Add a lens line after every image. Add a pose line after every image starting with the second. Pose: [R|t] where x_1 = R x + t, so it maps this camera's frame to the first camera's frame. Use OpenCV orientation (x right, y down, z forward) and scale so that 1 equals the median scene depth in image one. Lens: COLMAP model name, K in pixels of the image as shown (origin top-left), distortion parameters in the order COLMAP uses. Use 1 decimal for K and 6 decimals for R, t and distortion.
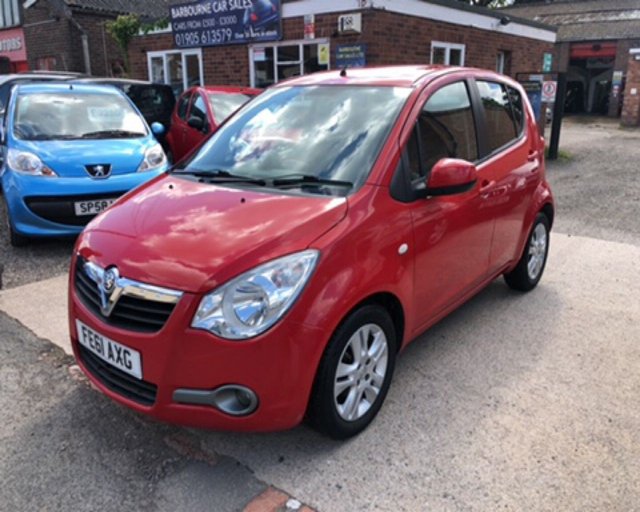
lens RADIAL K [[550.9, 0, 319.4], [0, 550.9, 254.3], [0, 0, 1]] dist [0.003384, 0.011176]
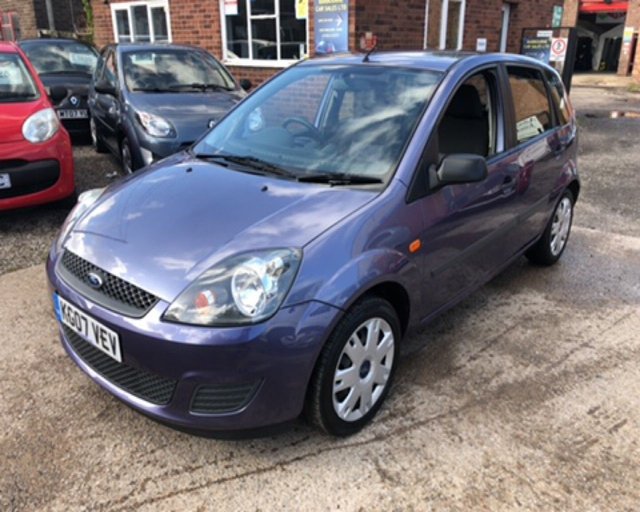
lens RADIAL K [[550.9, 0, 323.0], [0, 550.9, 250.6], [0, 0, 1]] dist [0.003384, 0.011176]
pose [[0.999991, -0.000816, 0.004206, 0.031914], [0.000536, 0.997812, 0.066107, -0.032232], [-0.004251, -0.066104, 0.997804, 0.093632]]
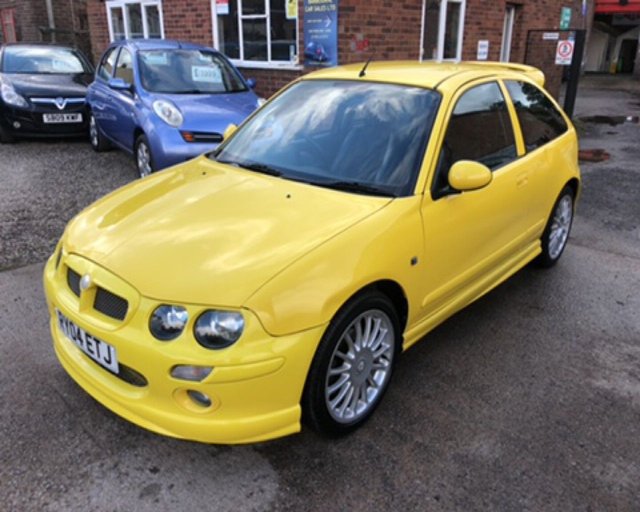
lens RADIAL K [[550.9, 0, 319.3], [0, 550.9, 251.2], [0, 0, 1]] dist [0.003384, 0.011176]
pose [[0.999570, 0.018828, -0.022499, 0.064811], [-0.017217, 0.997414, 0.069776, -0.043351], [0.023754, -0.069359, 0.997309, 0.117694]]
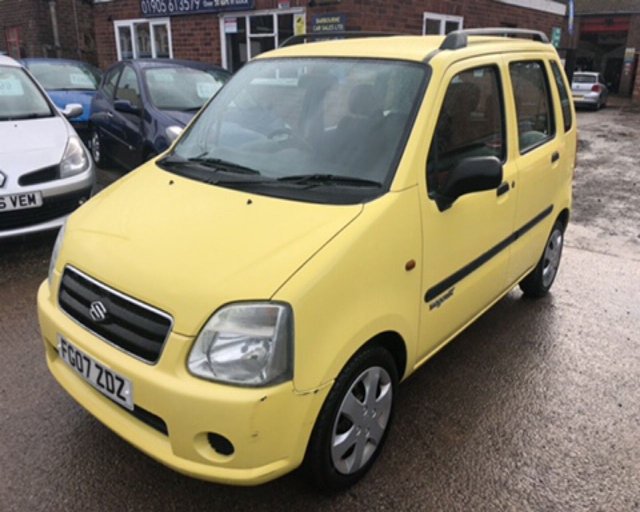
lens RADIAL K [[550.9, 0, 321.3], [0, 550.9, 250.6], [0, 0, 1]] dist [0.003384, 0.011176]
pose [[0.999912, 0.012836, -0.003380, 0.042710], [-0.012695, 0.999162, 0.038904, -0.034164], [0.003877, -0.038858, 0.999237, 0.092935]]
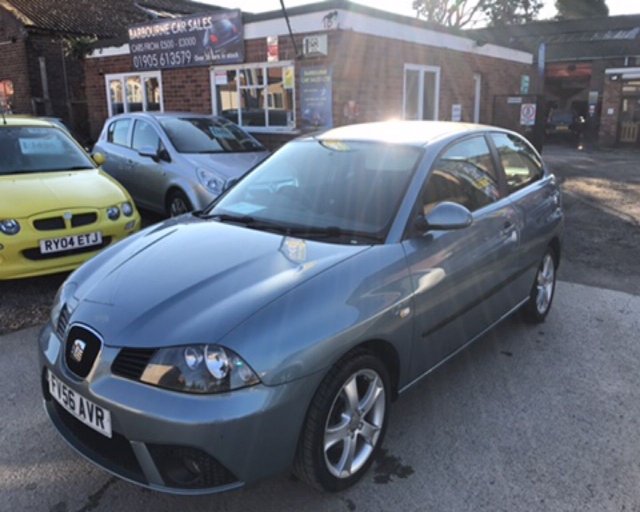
lens RADIAL K [[550.9, 0, 320.8], [0, 550.9, 249.2], [0, 0, 1]] dist [0.003384, 0.011176]
pose [[0.999387, -0.012096, 0.032841, 0.024059], [0.013404, 0.999113, -0.039918, -0.032016], [-0.032329, 0.040333, 0.998663, 0.071999]]
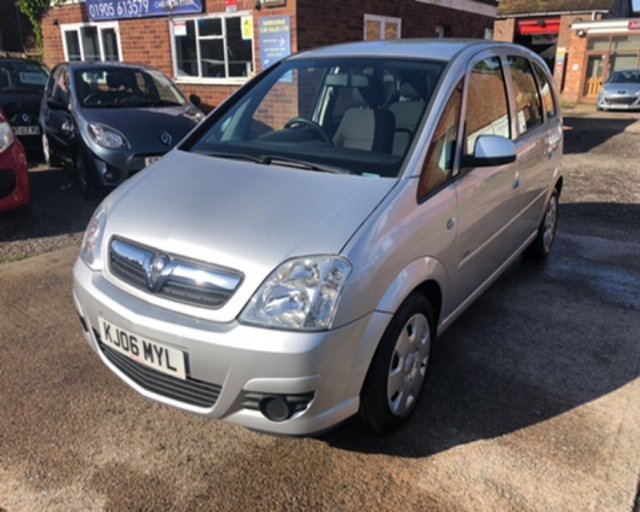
lens RADIAL K [[550.9, 0, 330.2], [0, 550.9, 251.2], [0, 0, 1]] dist [0.003384, 0.011176]
pose [[0.995598, -0.032418, 0.087944, 0.045369], [0.029417, 0.998947, 0.035209, -0.014769], [-0.088993, -0.032467, 0.995503, 0.046601]]
